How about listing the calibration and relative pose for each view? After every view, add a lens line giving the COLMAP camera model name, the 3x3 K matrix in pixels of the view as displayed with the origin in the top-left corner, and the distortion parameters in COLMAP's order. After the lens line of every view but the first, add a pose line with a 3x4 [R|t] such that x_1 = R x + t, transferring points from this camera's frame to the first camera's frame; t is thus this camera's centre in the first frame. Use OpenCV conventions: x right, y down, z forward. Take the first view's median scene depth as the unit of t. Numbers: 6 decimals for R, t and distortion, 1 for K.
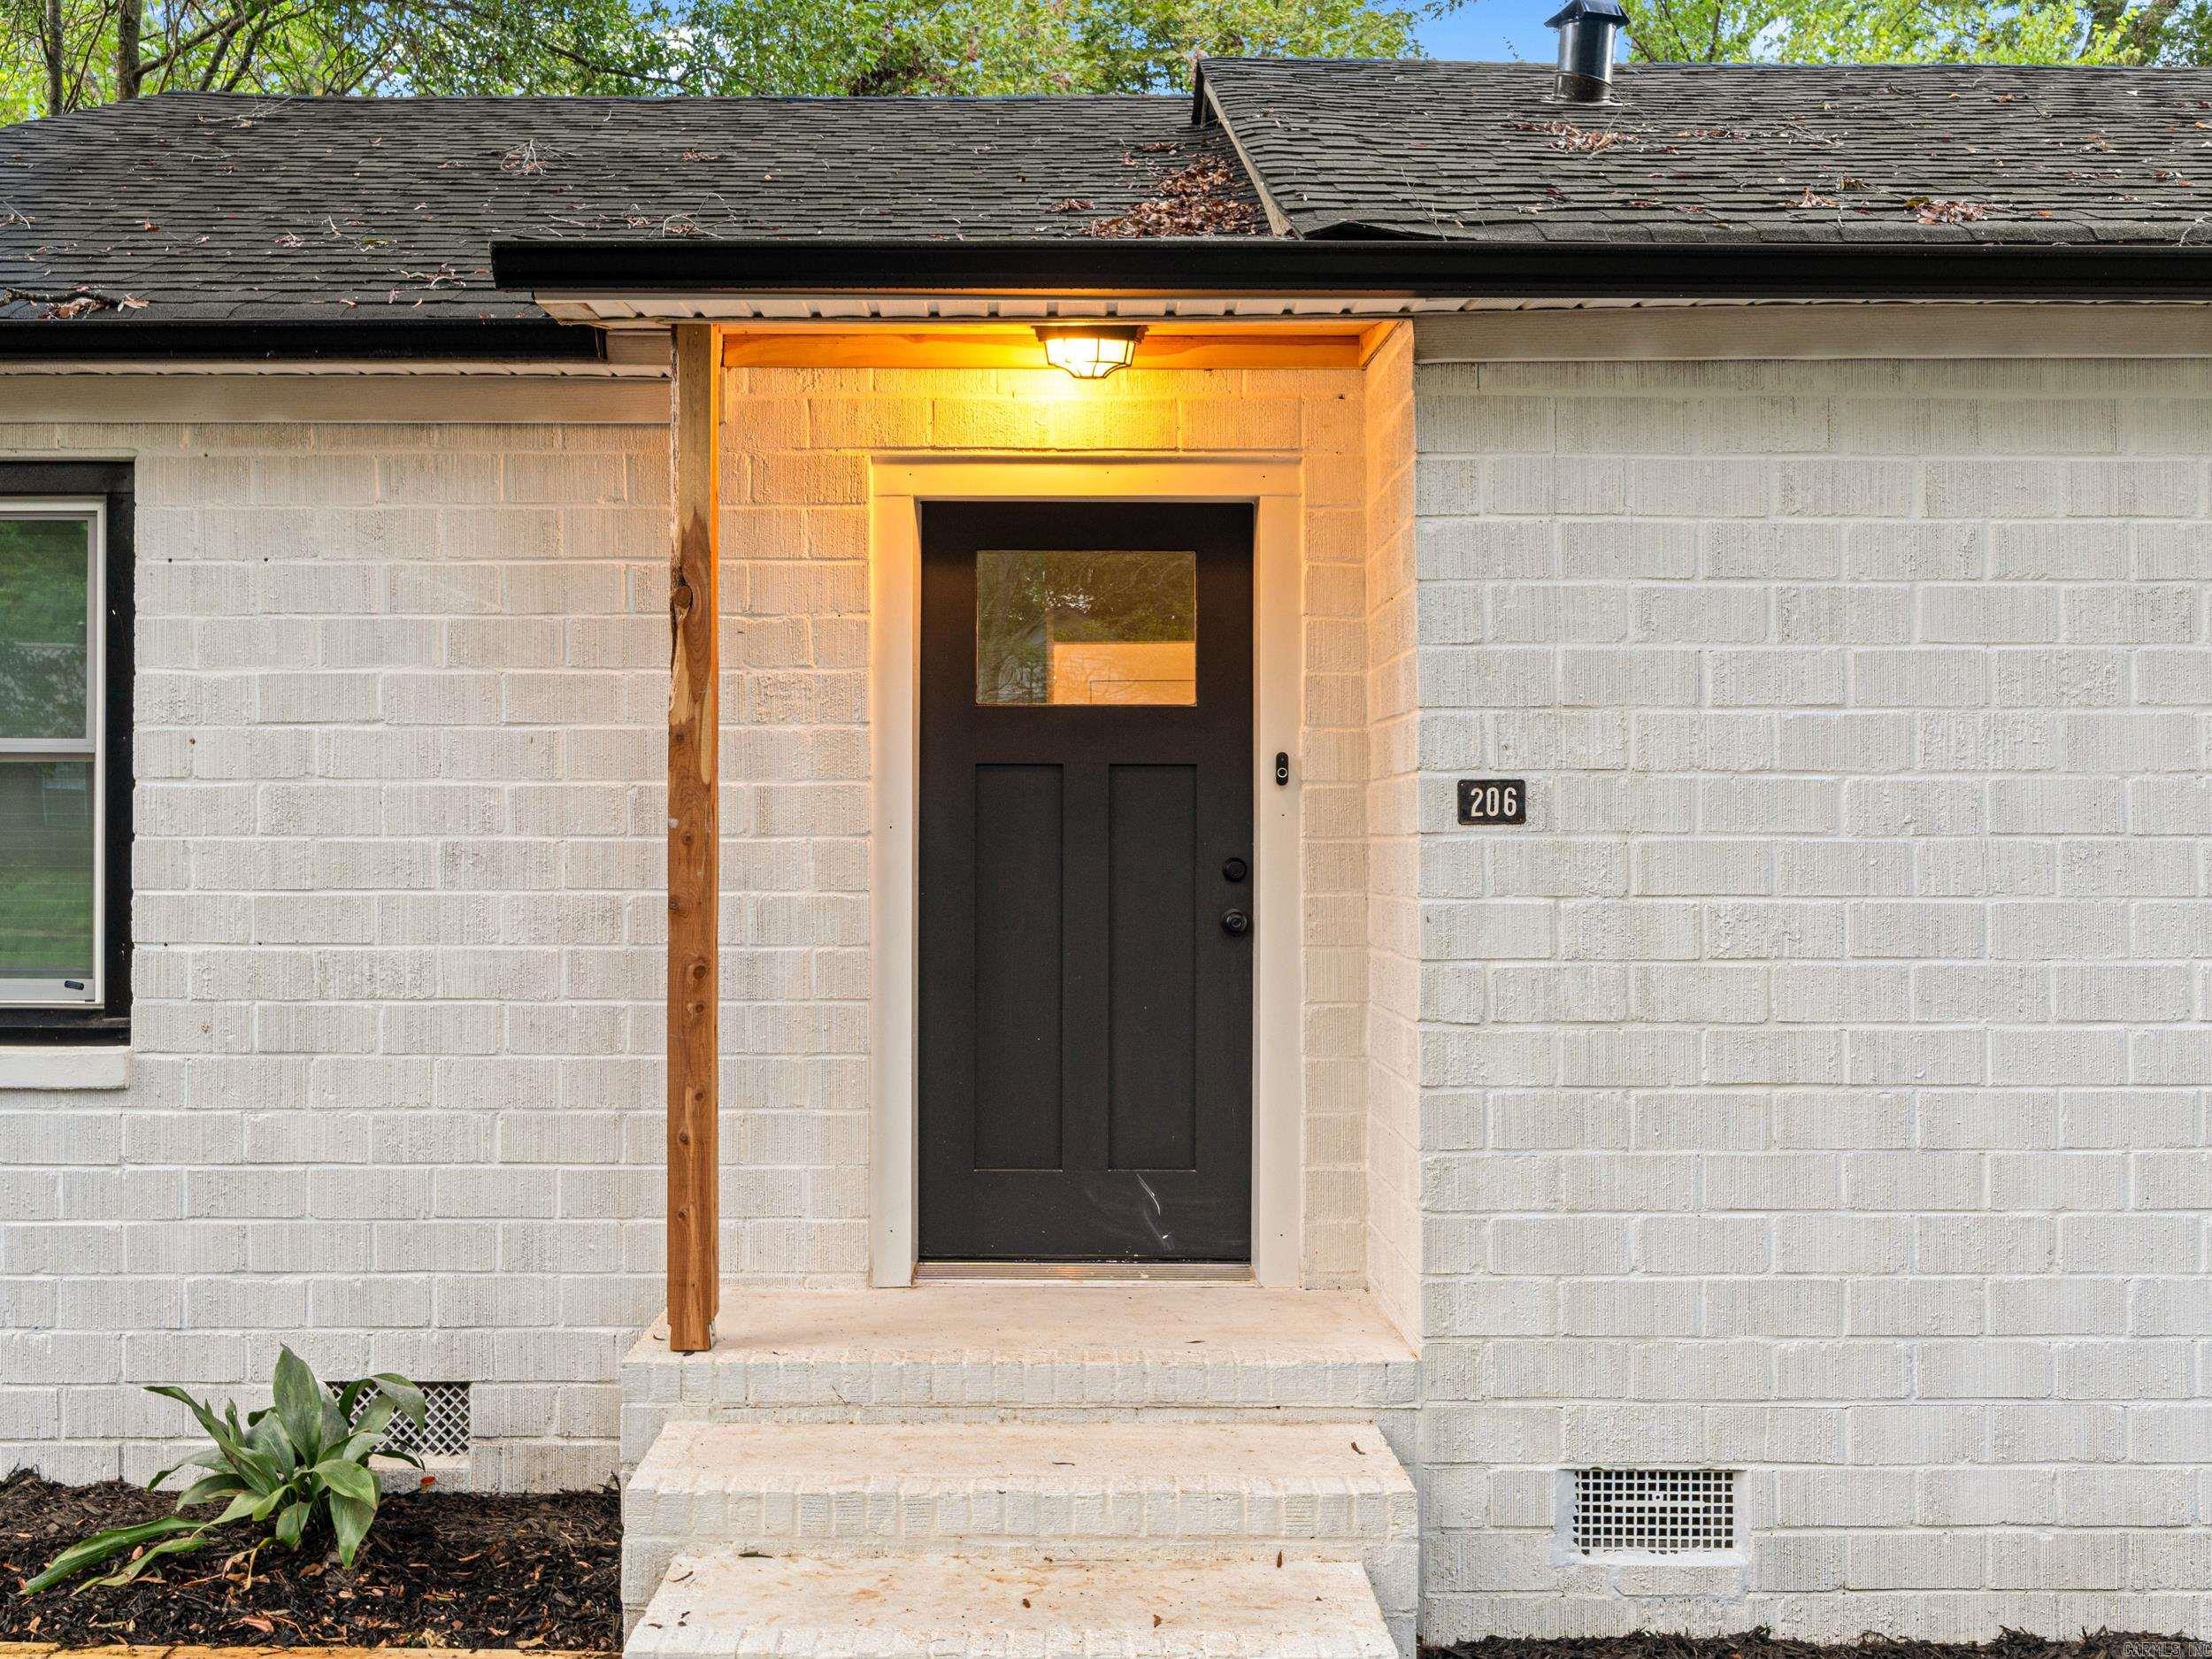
lens RADIAL K [[1741.0, 0, 1106.2], [0, 1741.0, 824.6], [0, 0, 1]] dist [0.016693, 0.002534]
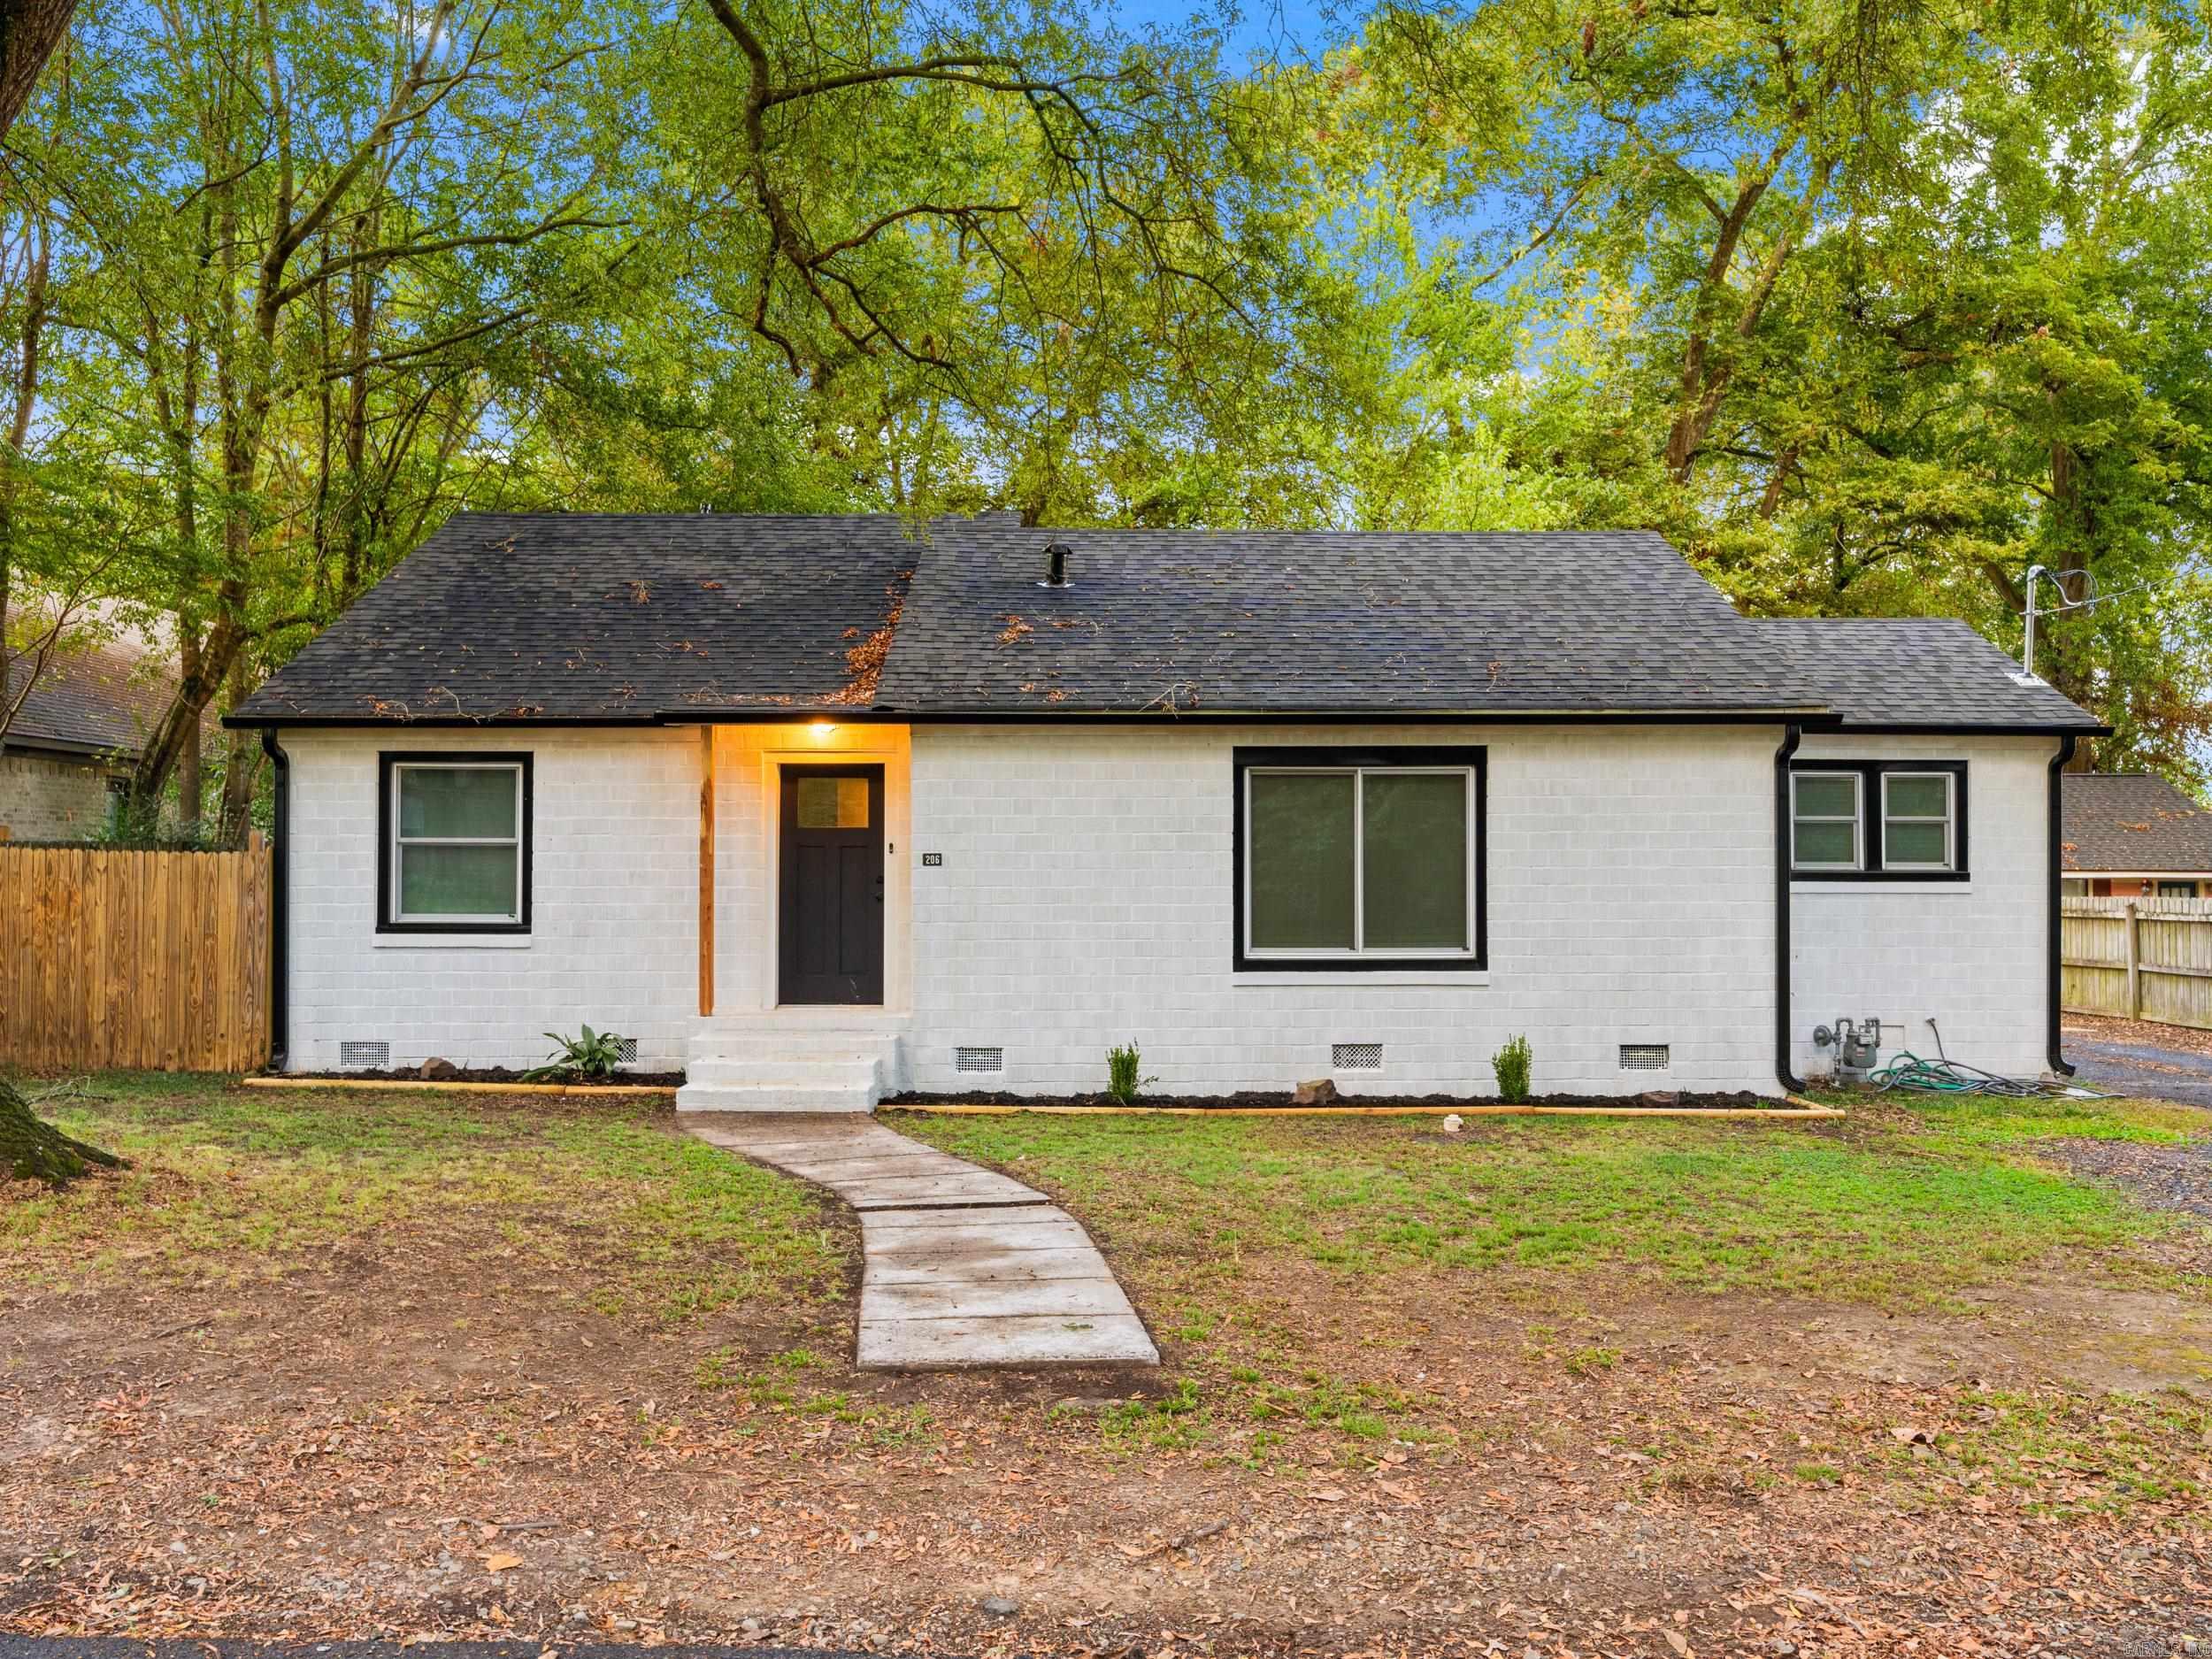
lens RADIAL K [[1741.0, 0, 1106.1], [0, 1741.0, 835.5], [0, 0, 1]] dist [0.016693, 0.002534]
pose [[0.999997, -0.000762, -0.002218, 0.521596], [0.000746, 0.999976, -0.006853, -0.033520], [0.002223, 0.006851, 0.999974, -2.276310]]
